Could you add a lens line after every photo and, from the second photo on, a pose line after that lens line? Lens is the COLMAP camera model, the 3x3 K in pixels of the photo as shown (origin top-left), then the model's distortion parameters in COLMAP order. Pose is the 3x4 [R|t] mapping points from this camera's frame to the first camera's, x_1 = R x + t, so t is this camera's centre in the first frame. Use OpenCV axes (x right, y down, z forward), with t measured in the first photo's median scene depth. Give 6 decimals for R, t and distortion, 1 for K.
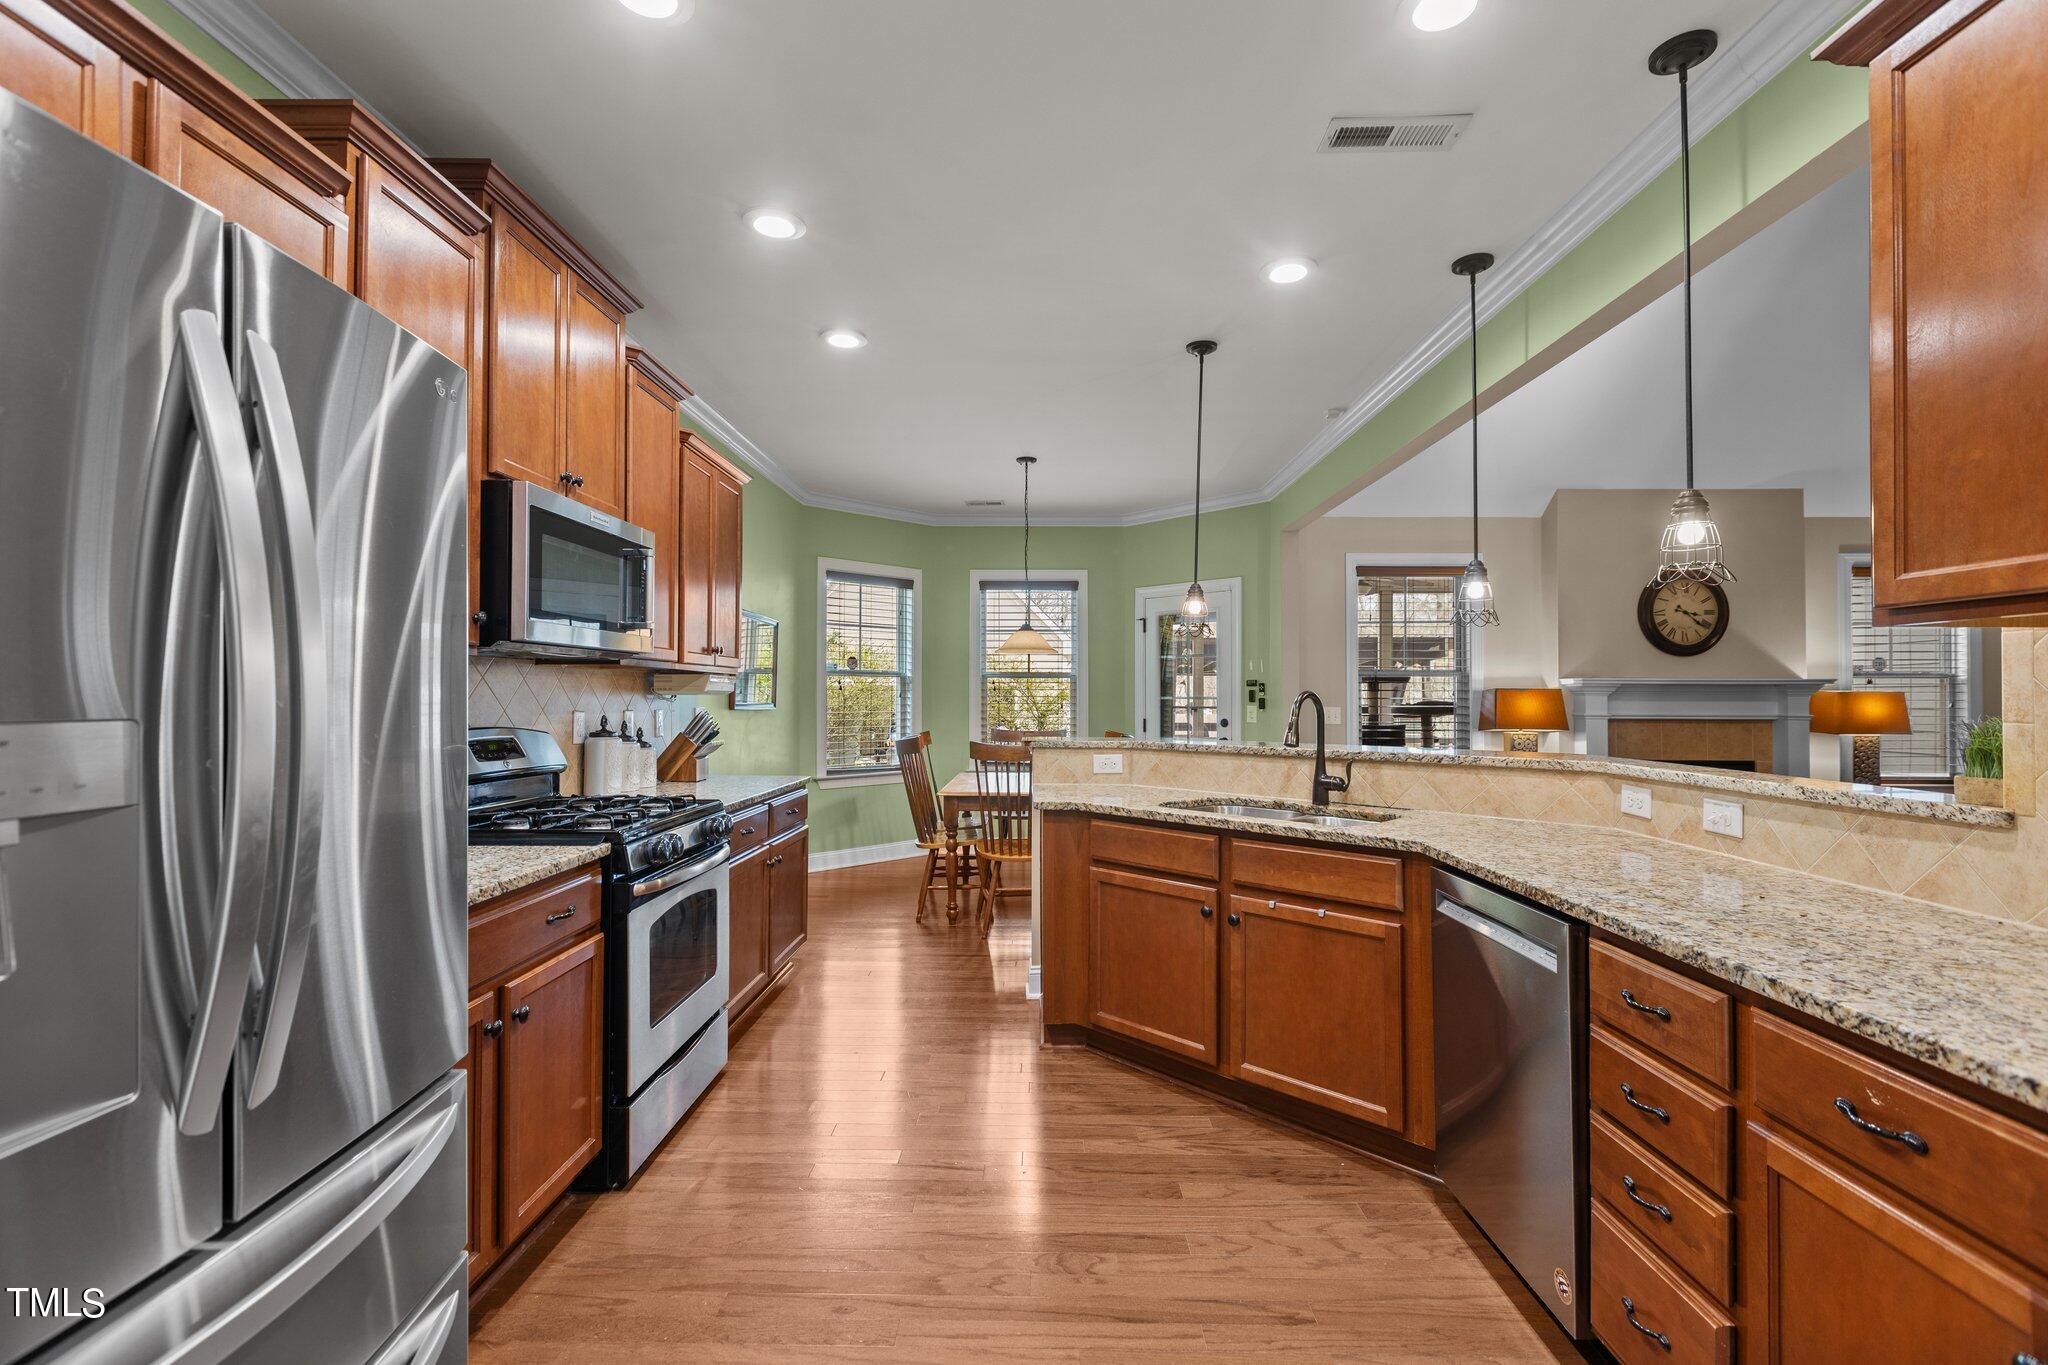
lens RADIAL K [[916.9, 0, 1026.7], [0, 916.9, 693.1], [0, 0, 1]] dist [-0.000224, -0.000075]
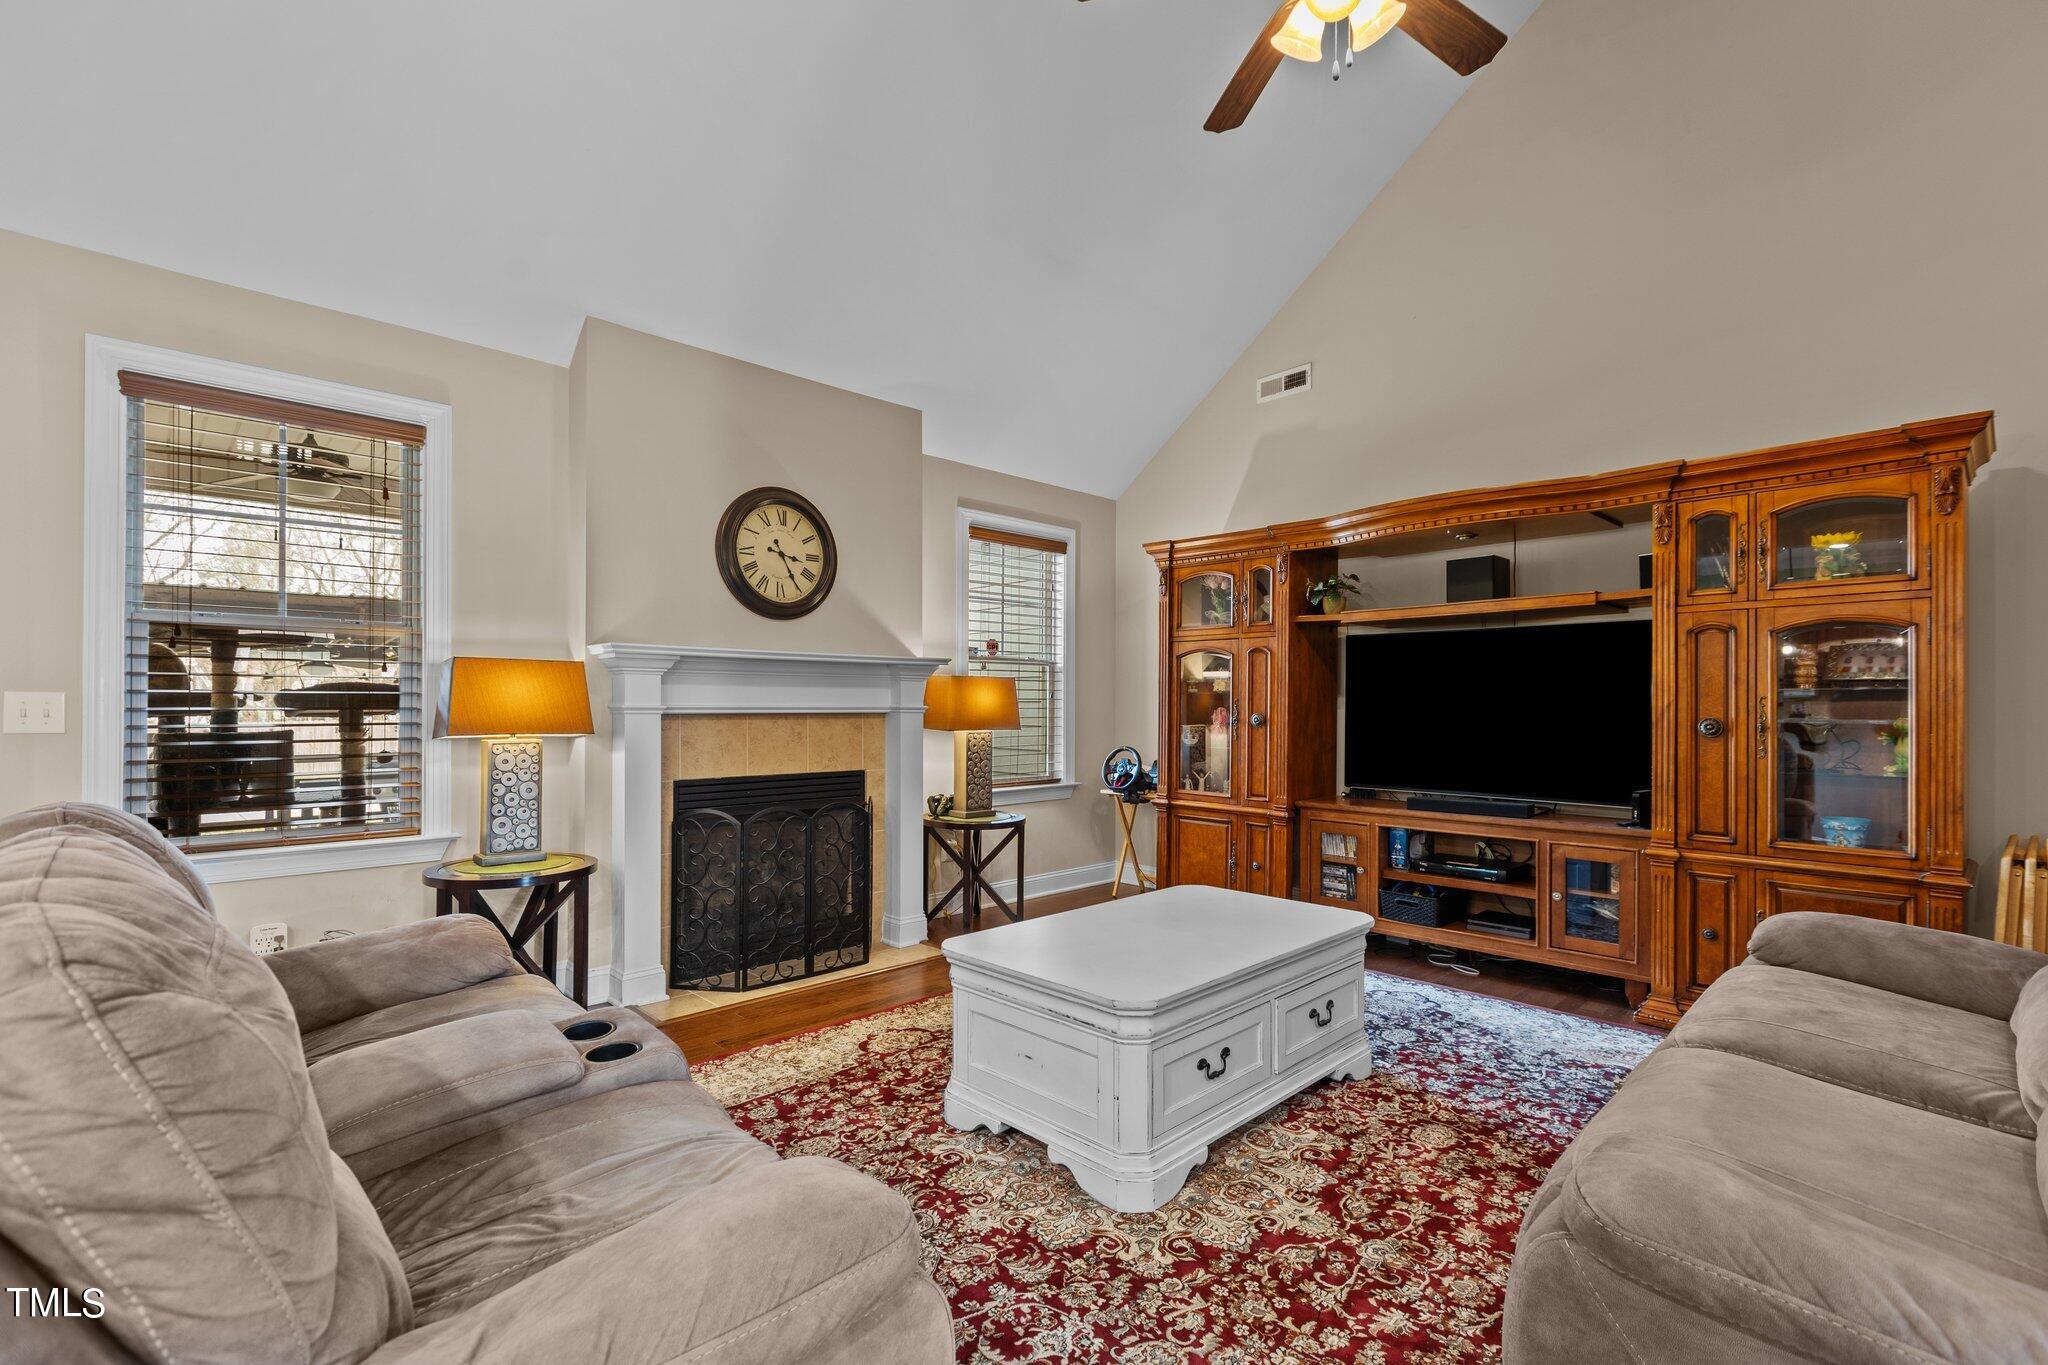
lens RADIAL K [[916.9, 0, 1026.7], [0, 916.9, 693.1], [0, 0, 1]] dist [-0.000224, -0.000075]
pose [[0.705272, 0.008001, 0.708891, 0.370129], [-0.005030, 0.999968, -0.006282, 0.016894], [-0.708919, 0.000865, 0.705290, 0.399509]]
